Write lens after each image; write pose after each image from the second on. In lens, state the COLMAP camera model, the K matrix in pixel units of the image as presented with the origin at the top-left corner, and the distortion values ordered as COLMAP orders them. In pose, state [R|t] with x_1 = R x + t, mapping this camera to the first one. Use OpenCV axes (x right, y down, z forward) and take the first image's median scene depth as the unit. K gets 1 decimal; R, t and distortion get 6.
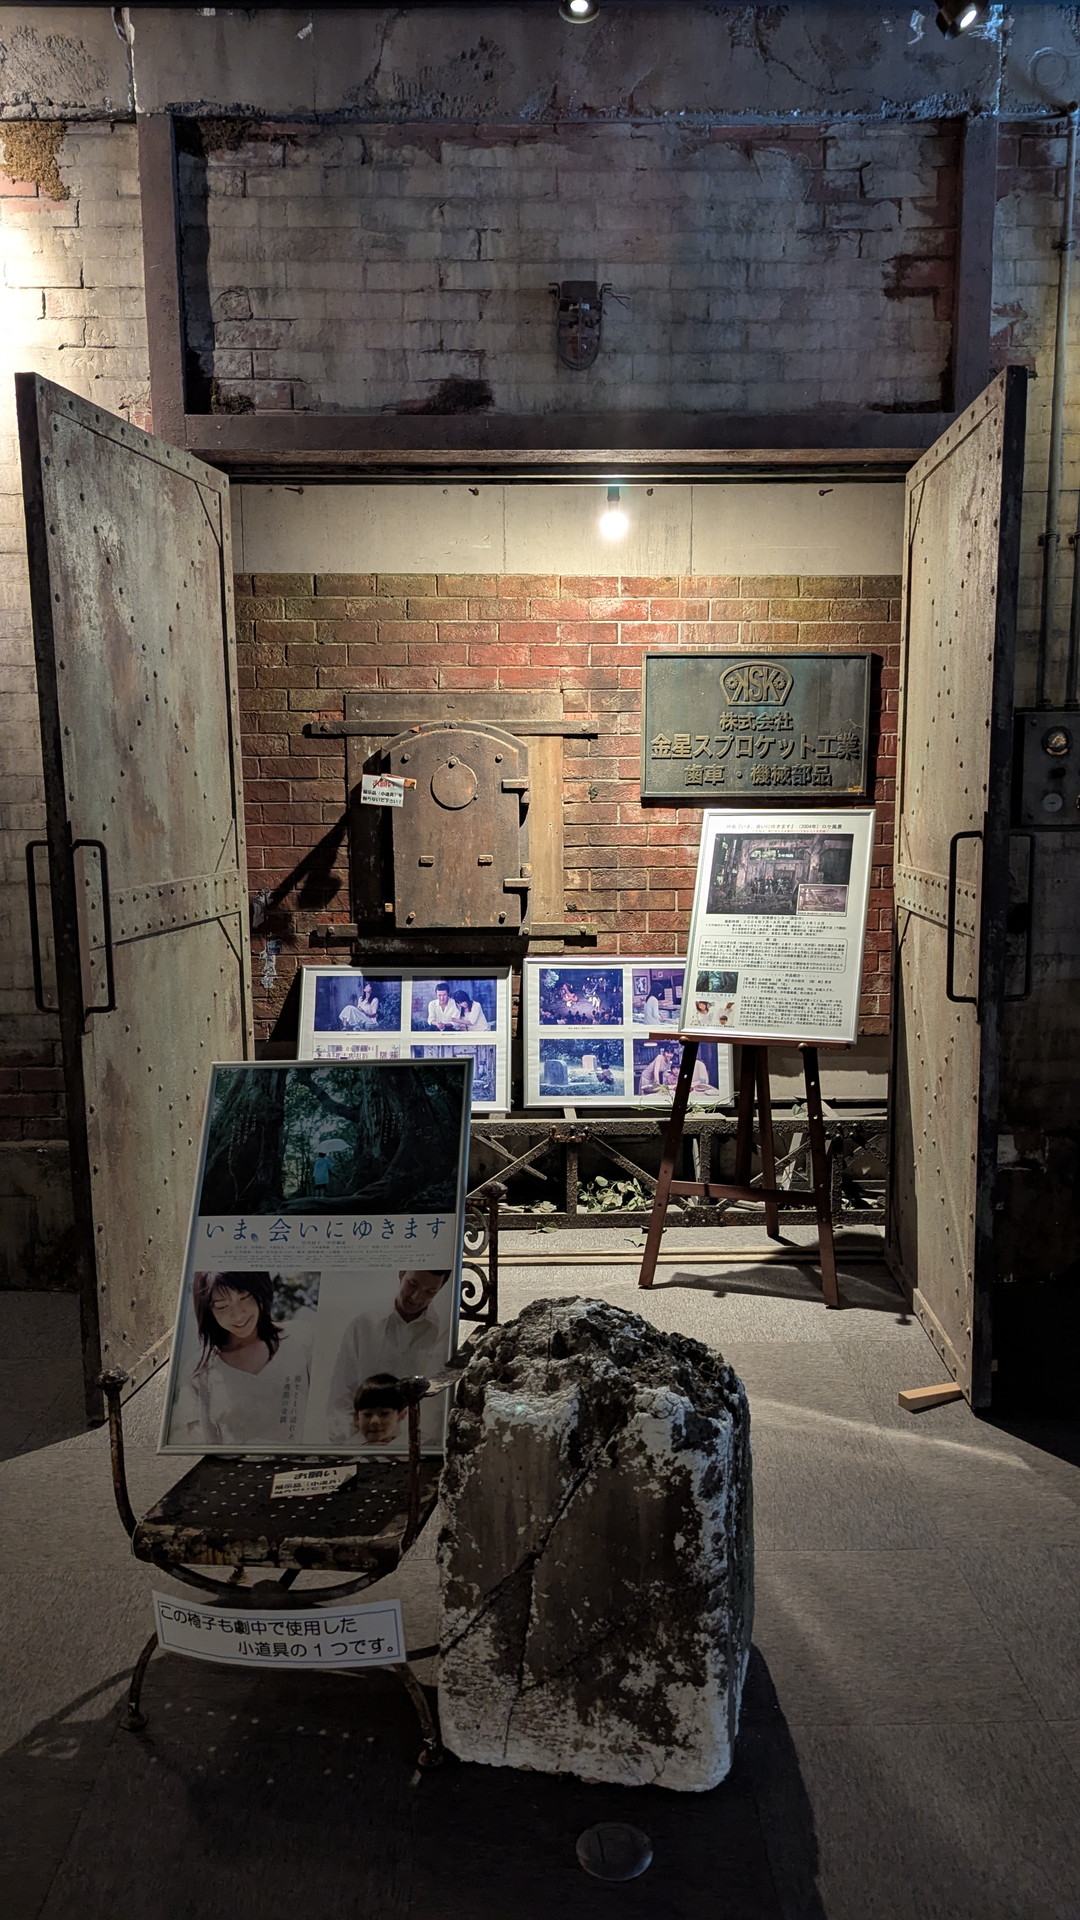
lens RADIAL K [[1359.7, 0, 540.2], [0, 1359.7, 961.9], [0, 0, 1]] dist [0.047969, -0.037518]
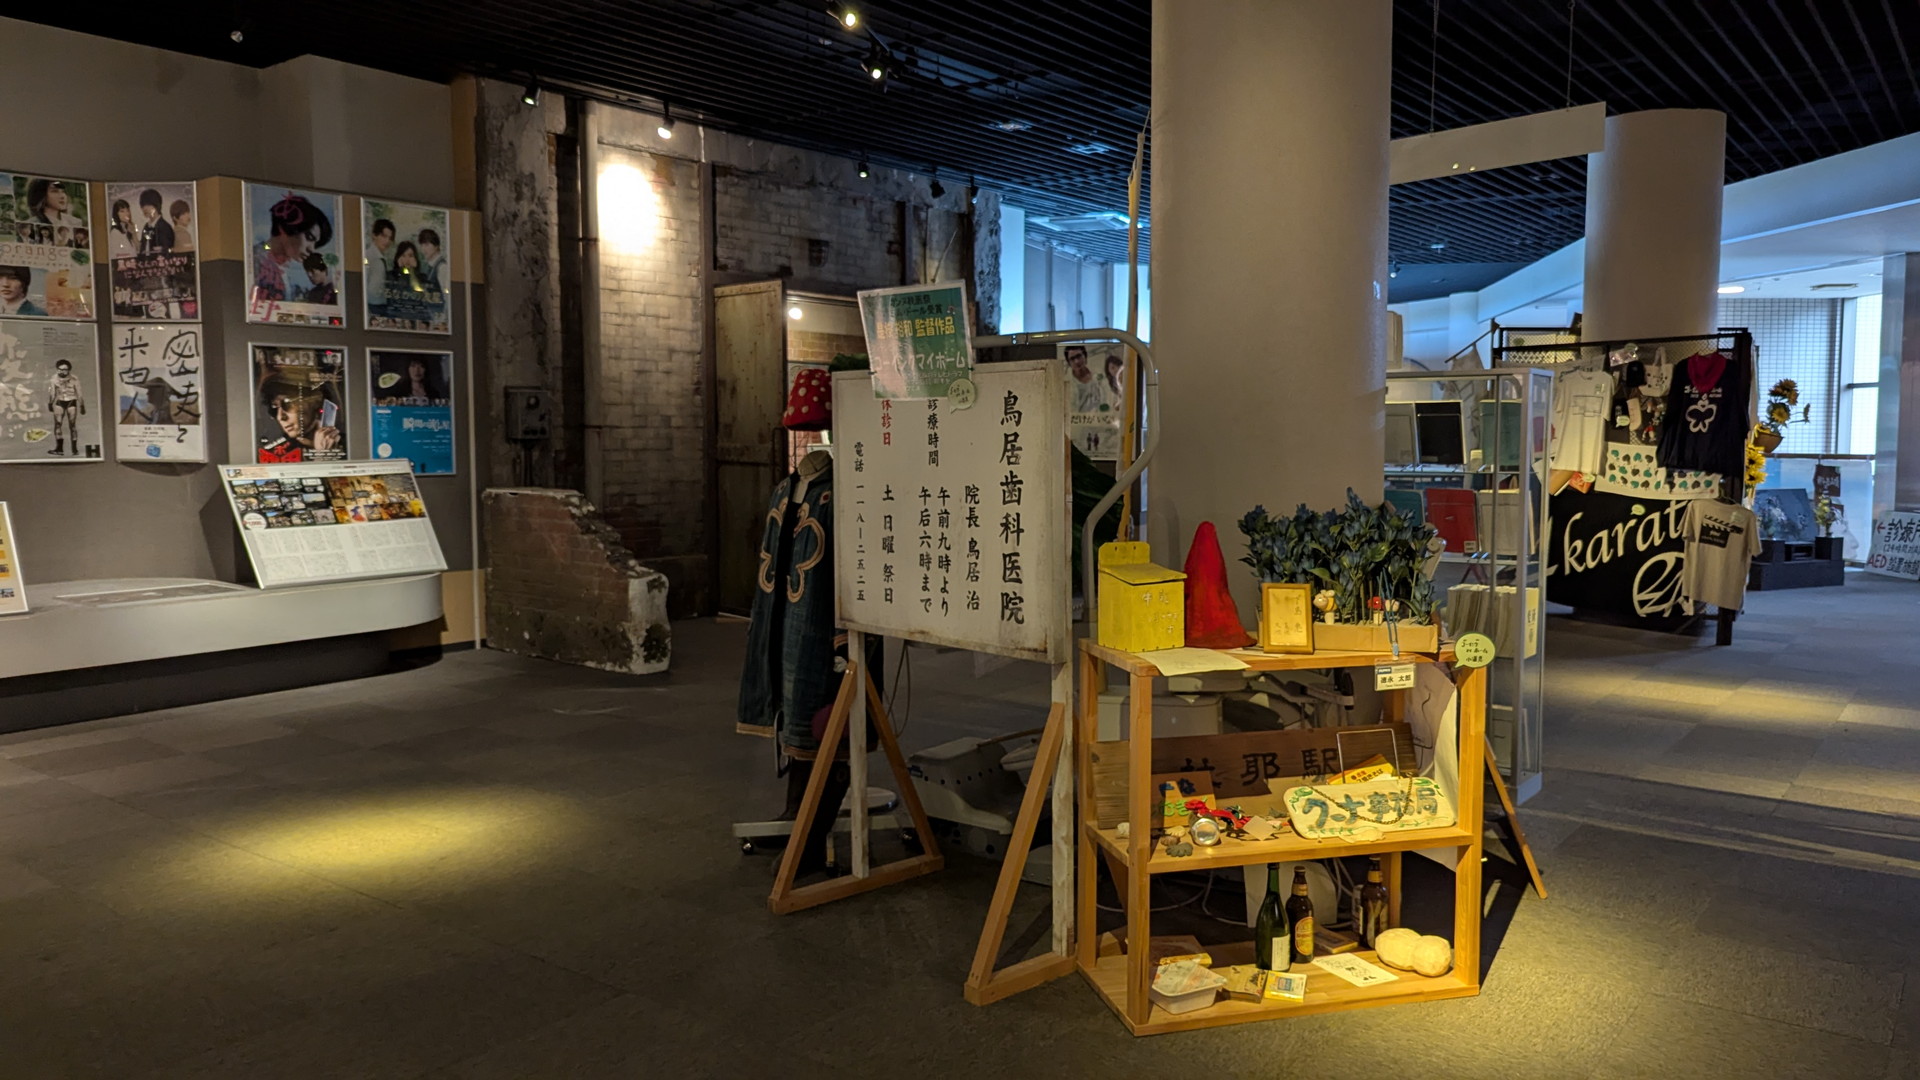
lens RADIAL K [[1359.7, 0, 959.8], [0, 1359.7, 533.8], [0, 0, 1]] dist [0.047969, -0.037518]
pose [[0.632632, -0.058505, 0.772239, -2.034003], [0.101429, 0.994813, -0.007725, 0.177370], [-0.767782, 0.083214, 0.635285, -1.002838]]
